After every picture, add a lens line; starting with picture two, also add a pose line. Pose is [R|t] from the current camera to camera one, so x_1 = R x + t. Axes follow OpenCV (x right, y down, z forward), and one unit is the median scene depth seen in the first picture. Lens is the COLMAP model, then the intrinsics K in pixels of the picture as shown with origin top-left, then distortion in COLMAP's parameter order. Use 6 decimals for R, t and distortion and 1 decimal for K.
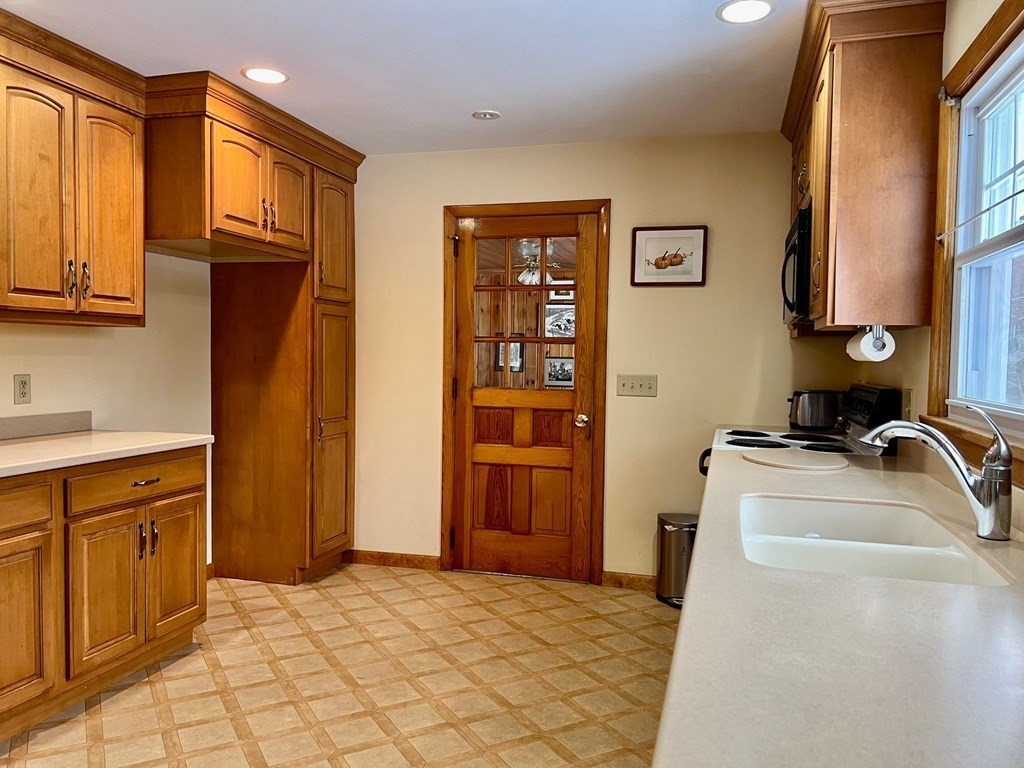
lens RADIAL K [[763.6, 0, 511.9], [0, 763.6, 383.8], [0, 0, 1]] dist [0.057599, -0.065402]
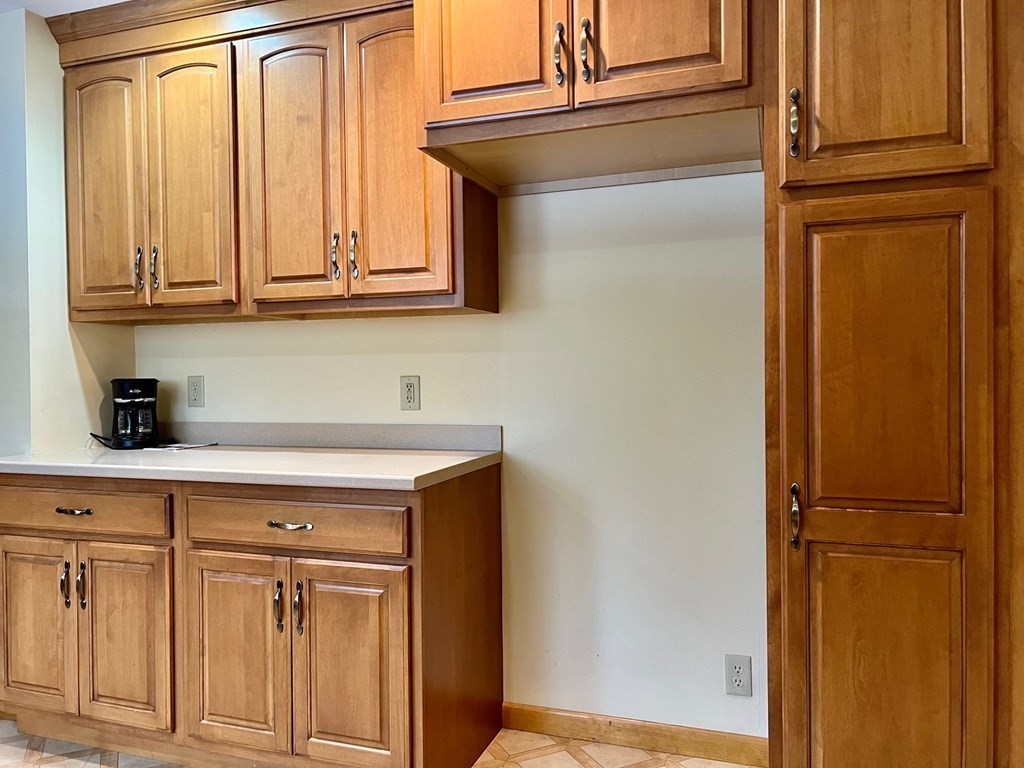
lens RADIAL K [[763.6, 0, 509.9], [0, 763.6, 381.7], [0, 0, 1]] dist [0.057599, -0.065402]
pose [[-0.058850, -0.000435, -0.998267, 0.224893], [-0.026994, 0.999635, 0.001156, -0.010731], [0.997902, 0.027015, -0.058840, 1.274519]]
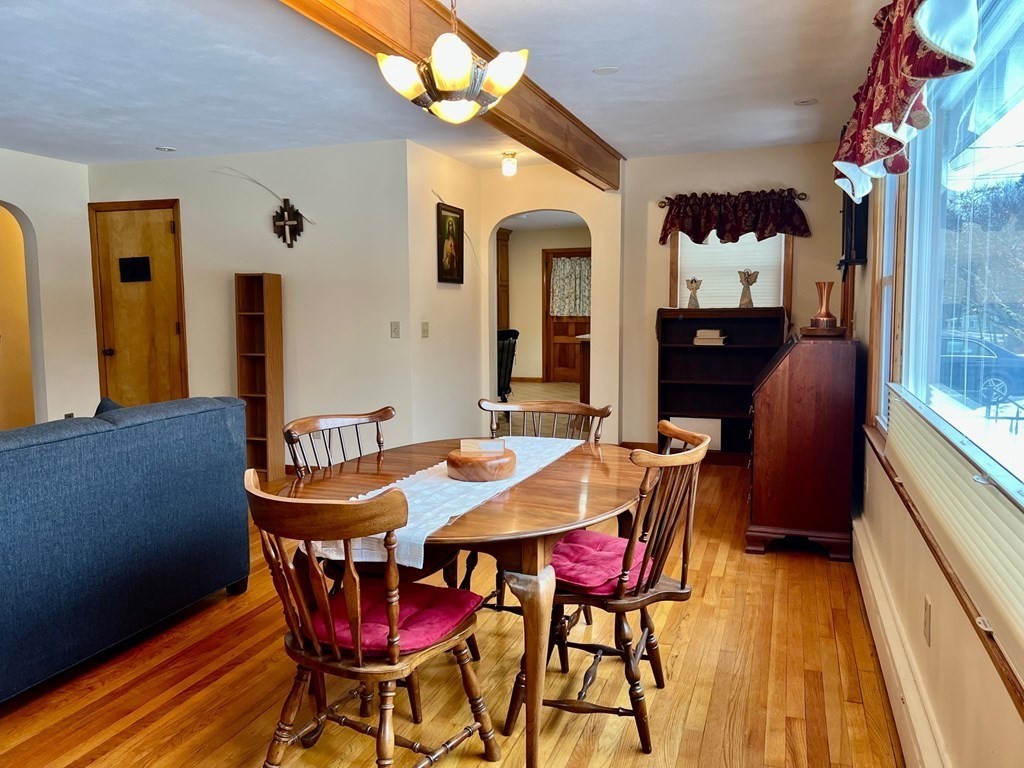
lens RADIAL K [[763.6, 0, 514.4], [0, 763.6, 381.8], [0, 0, 1]] dist [0.057599, -0.065402]
pose [[0.997283, -0.014489, -0.072221, 0.002943], [0.019168, 0.997733, 0.064516, 0.044855], [0.071123, -0.065725, 0.995300, -1.264957]]
